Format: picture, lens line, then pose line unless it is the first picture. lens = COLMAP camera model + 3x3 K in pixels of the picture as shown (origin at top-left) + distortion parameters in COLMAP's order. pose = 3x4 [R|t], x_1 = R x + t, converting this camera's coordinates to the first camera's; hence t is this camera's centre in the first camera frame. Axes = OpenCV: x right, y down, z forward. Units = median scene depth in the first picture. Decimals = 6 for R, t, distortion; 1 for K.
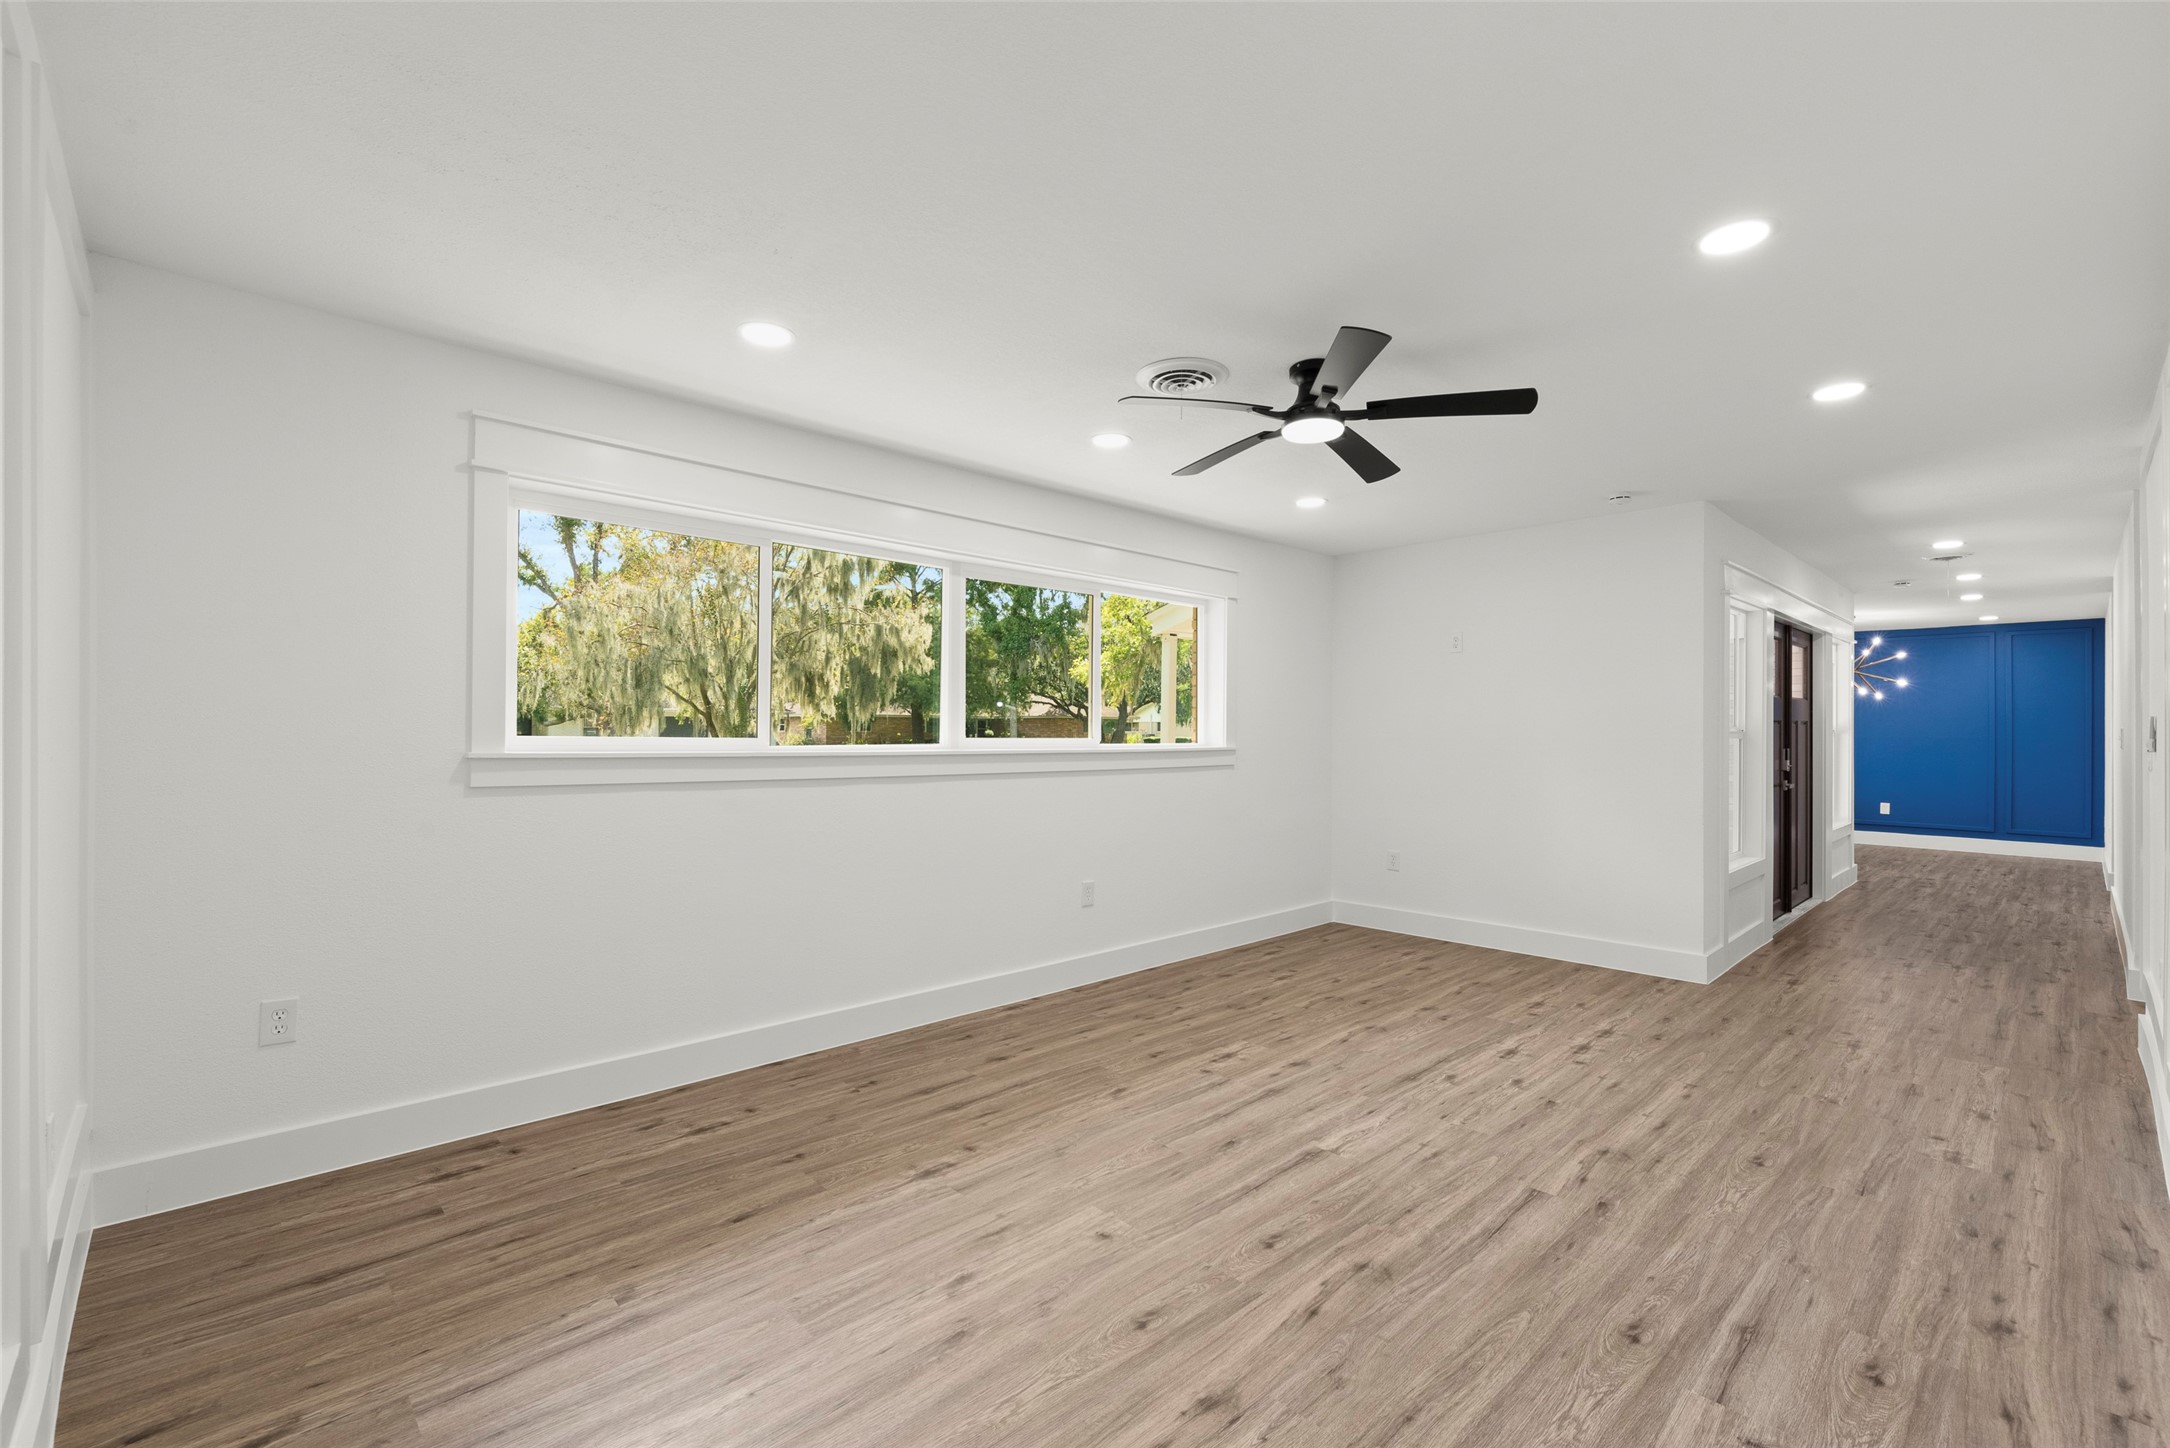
lens RADIAL K [[944.2, 0, 1088.9], [0, 944.2, 745.5], [0, 0, 1]] dist [0.001337, -0.000764]
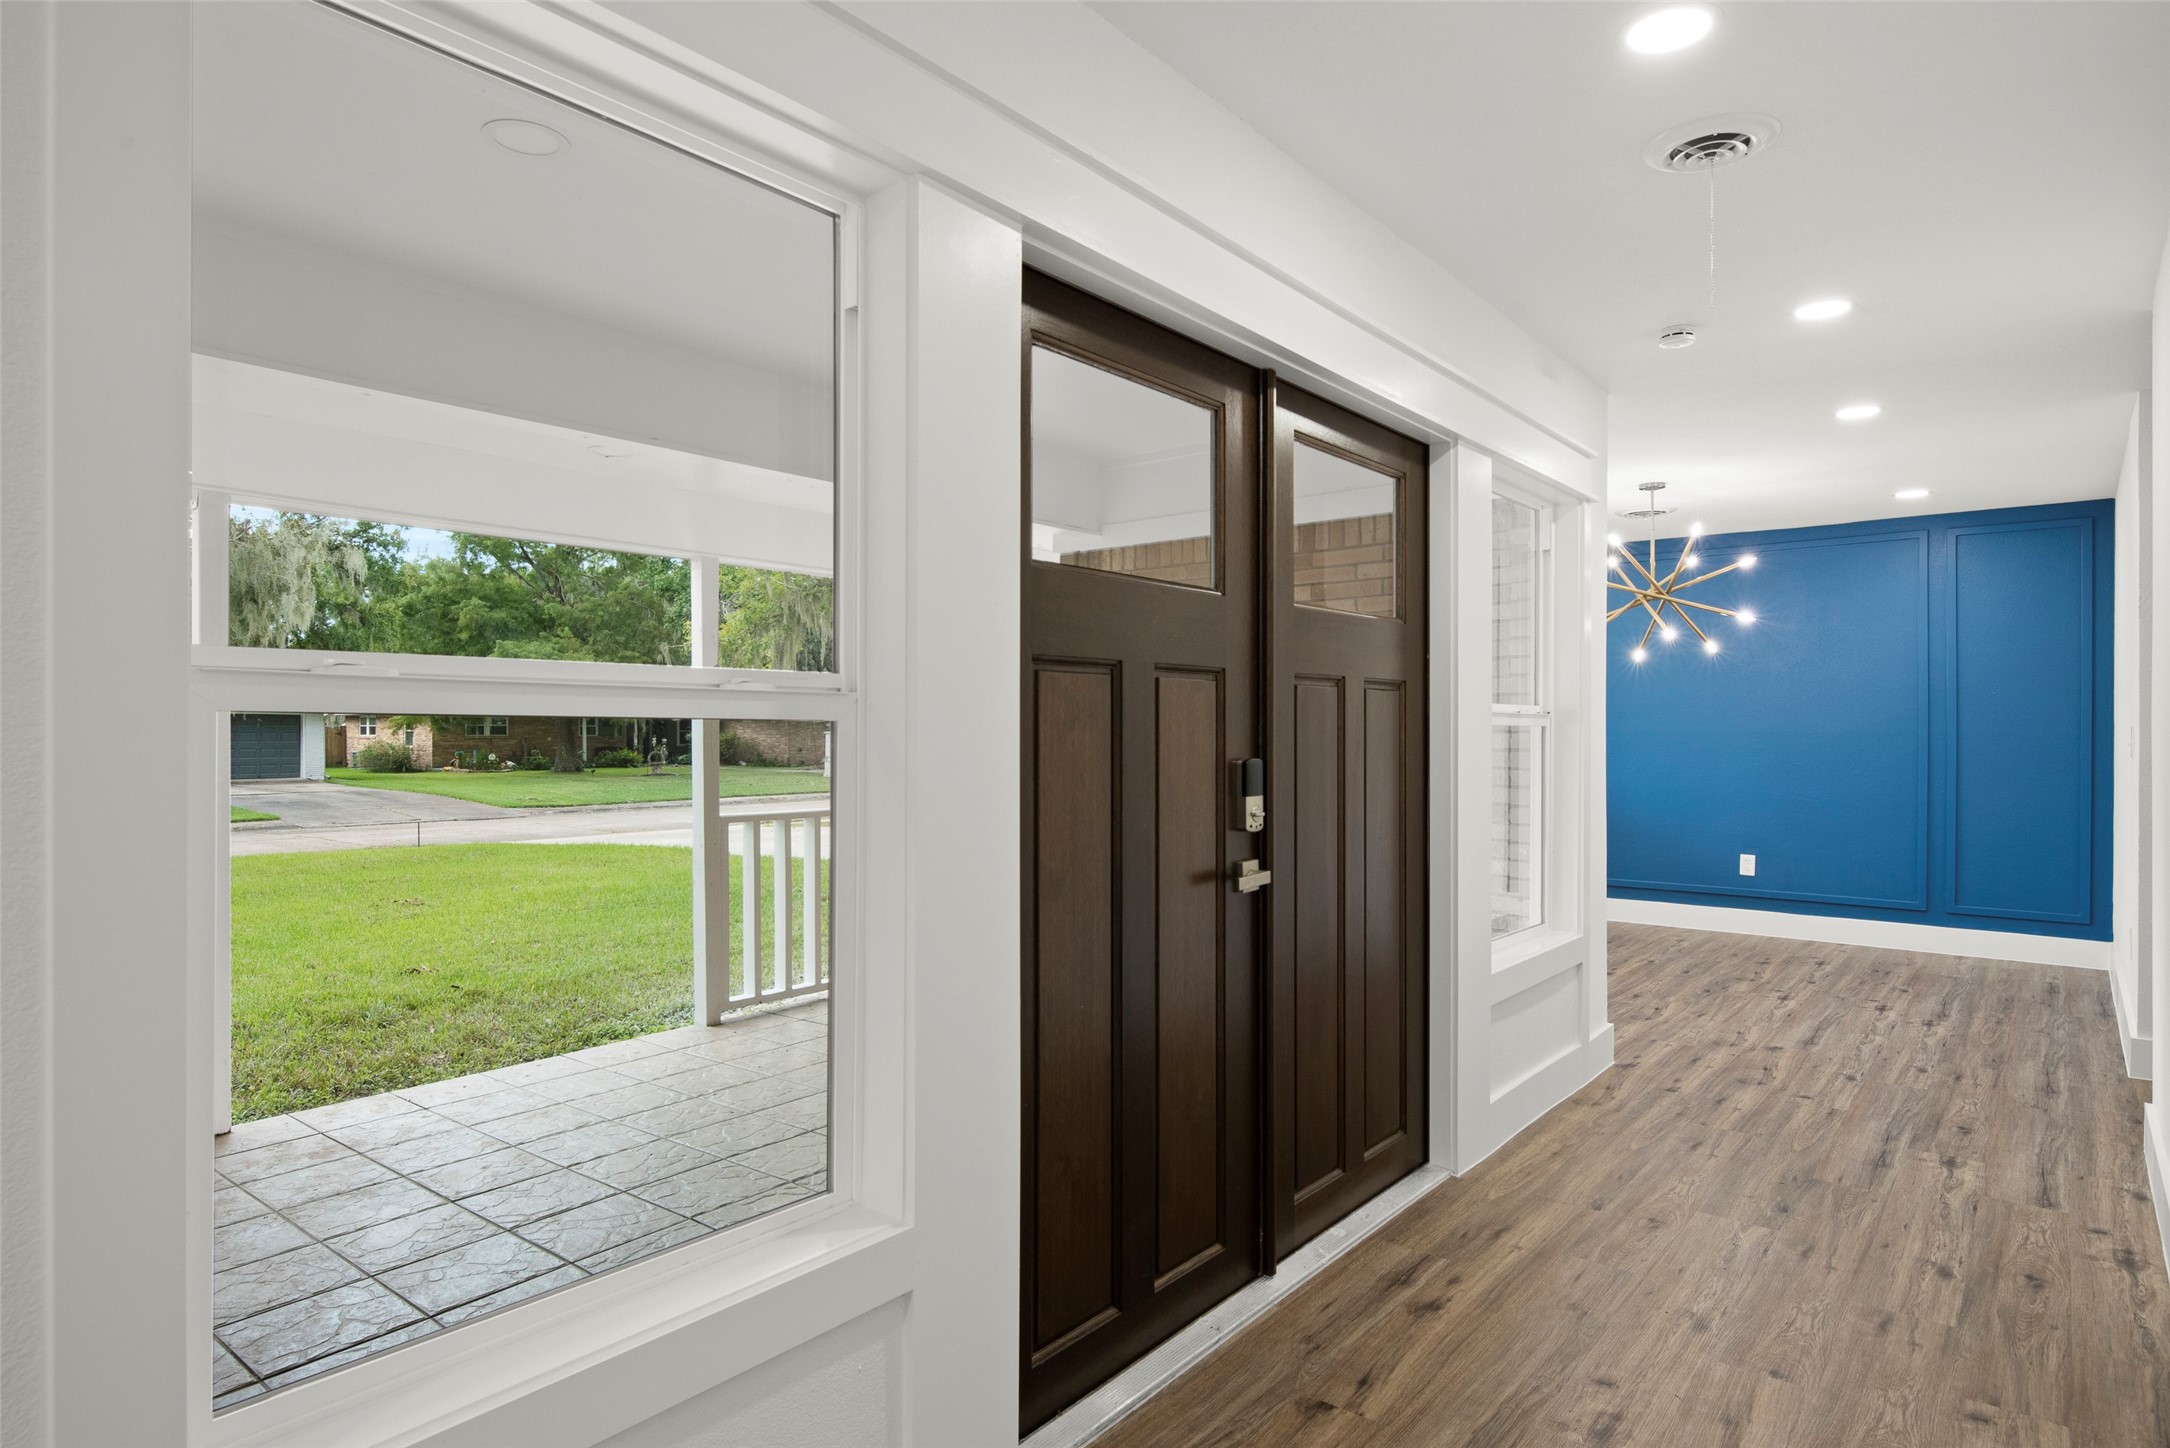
lens RADIAL K [[1209.3, 0, 1085.3], [0, 1209.3, 723.7], [0, 0, 1]] dist [0.002682, 0.003027]
pose [[0.991789, 0.014127, 0.127104, 0.403063], [-0.013648, 0.999896, -0.004637, -0.004866], [-0.127157, 0.002865, 0.991879, 0.386782]]
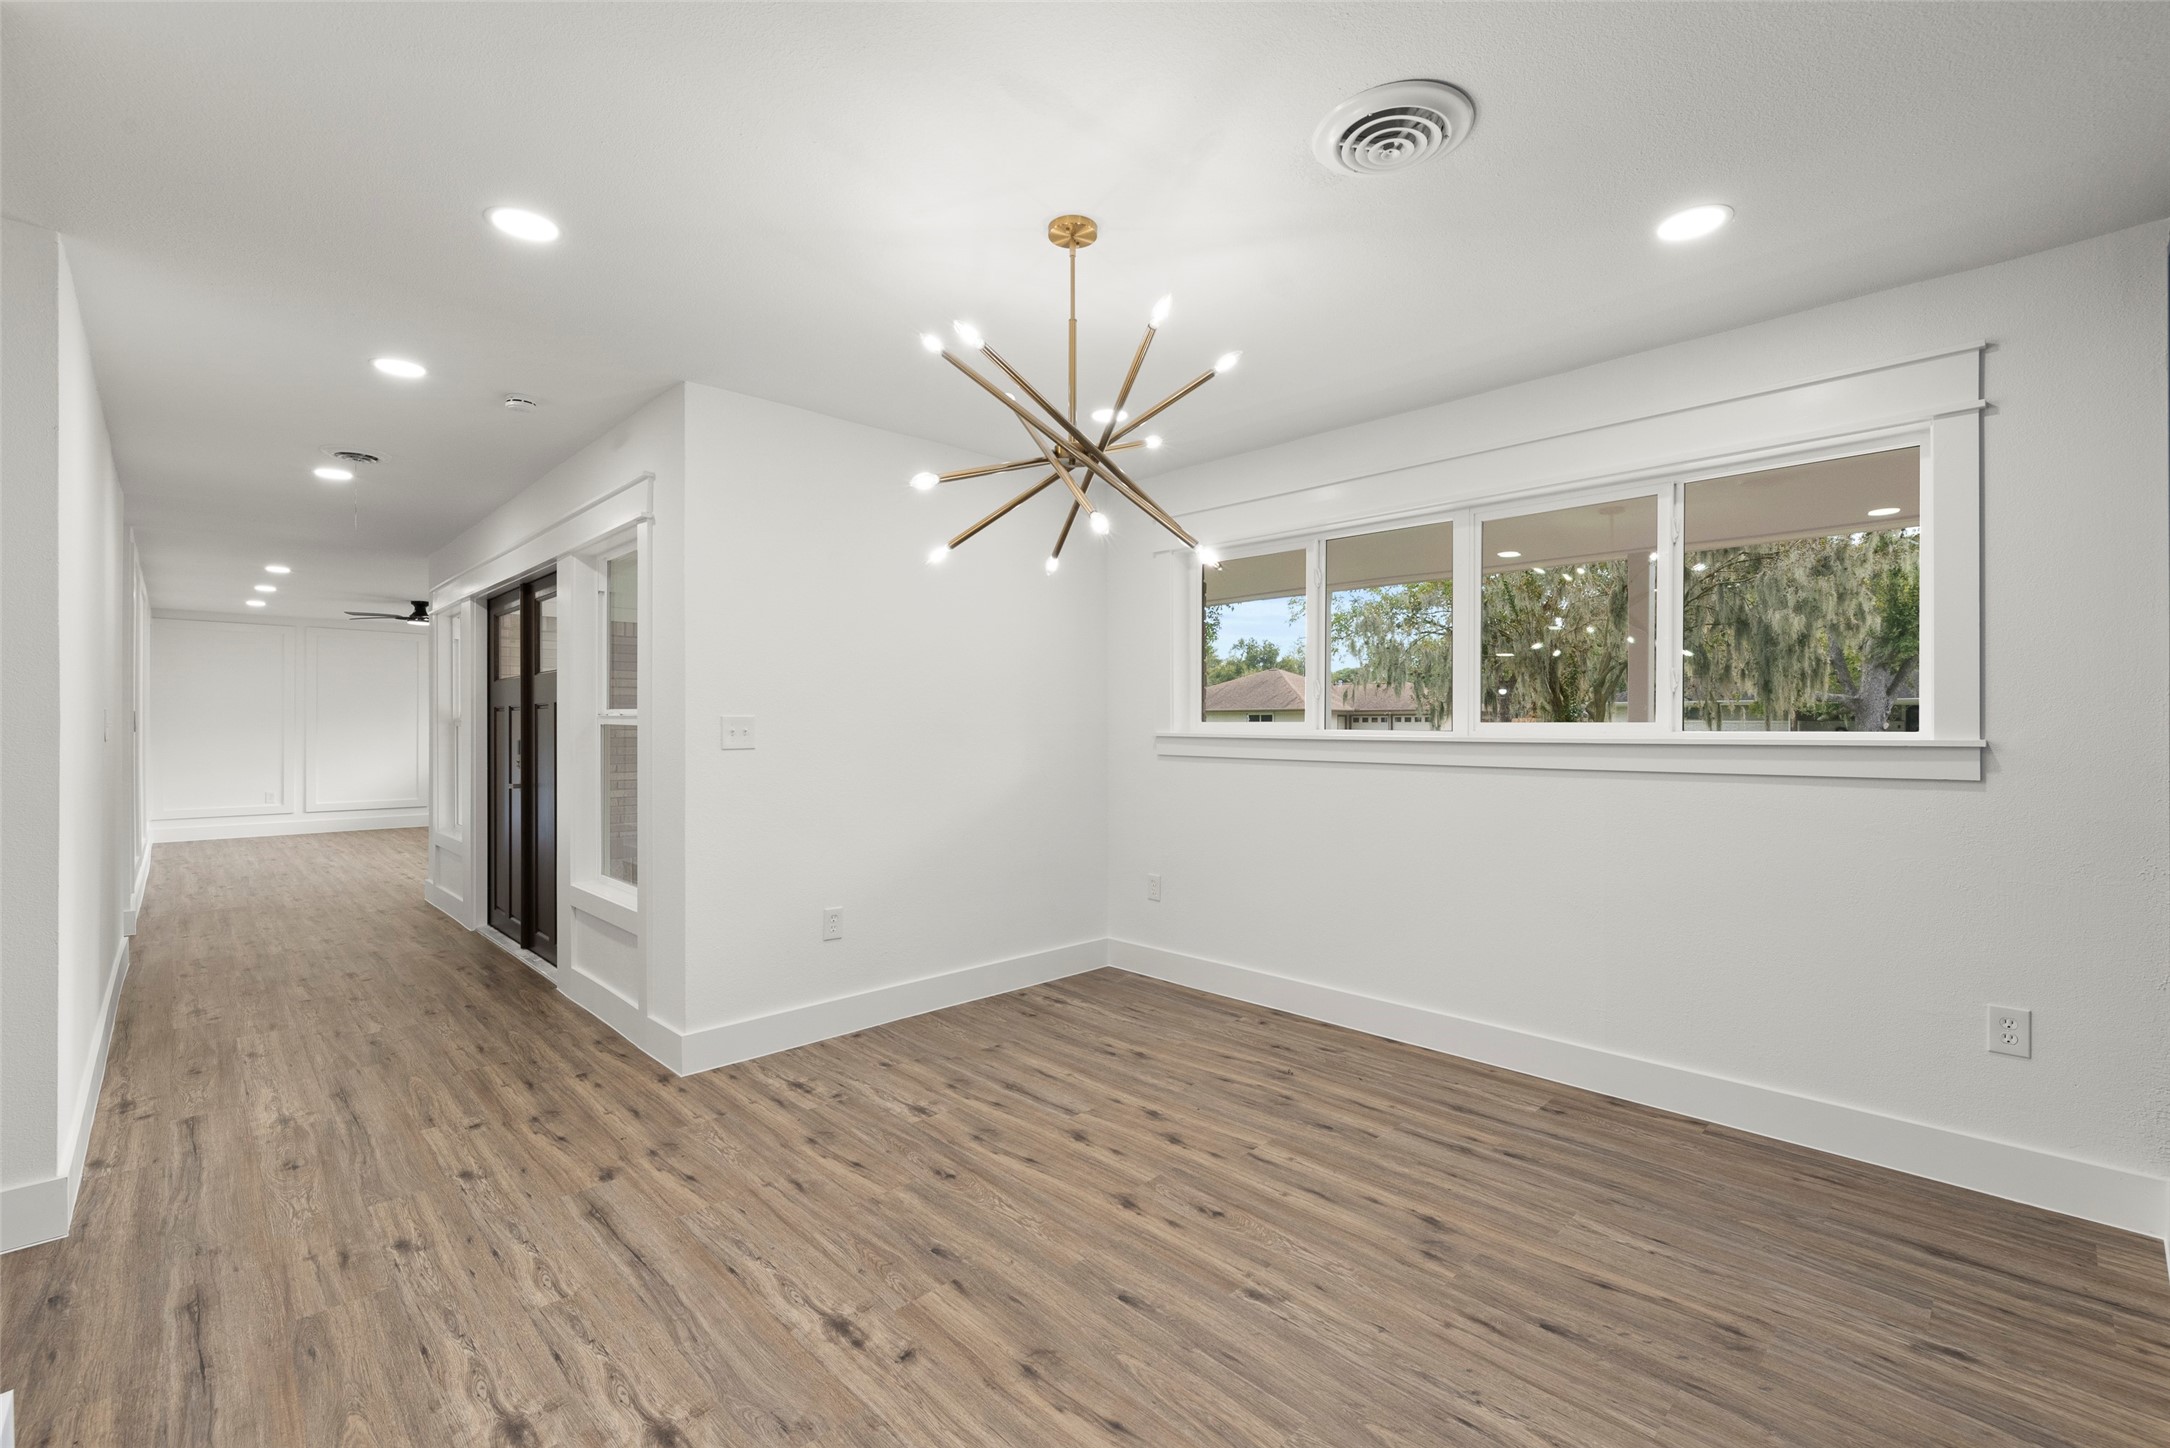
lens RADIAL K [[944.2, 0, 1077.0], [0, 944.2, 726.1], [0, 0, 1]] dist [0.001337, -0.000764]
pose [[-0.005762, 0.004478, -0.999973, 1.312957], [-0.005930, 0.999972, 0.004513, -0.011680], [0.999966, 0.005956, -0.005735, 1.261592]]
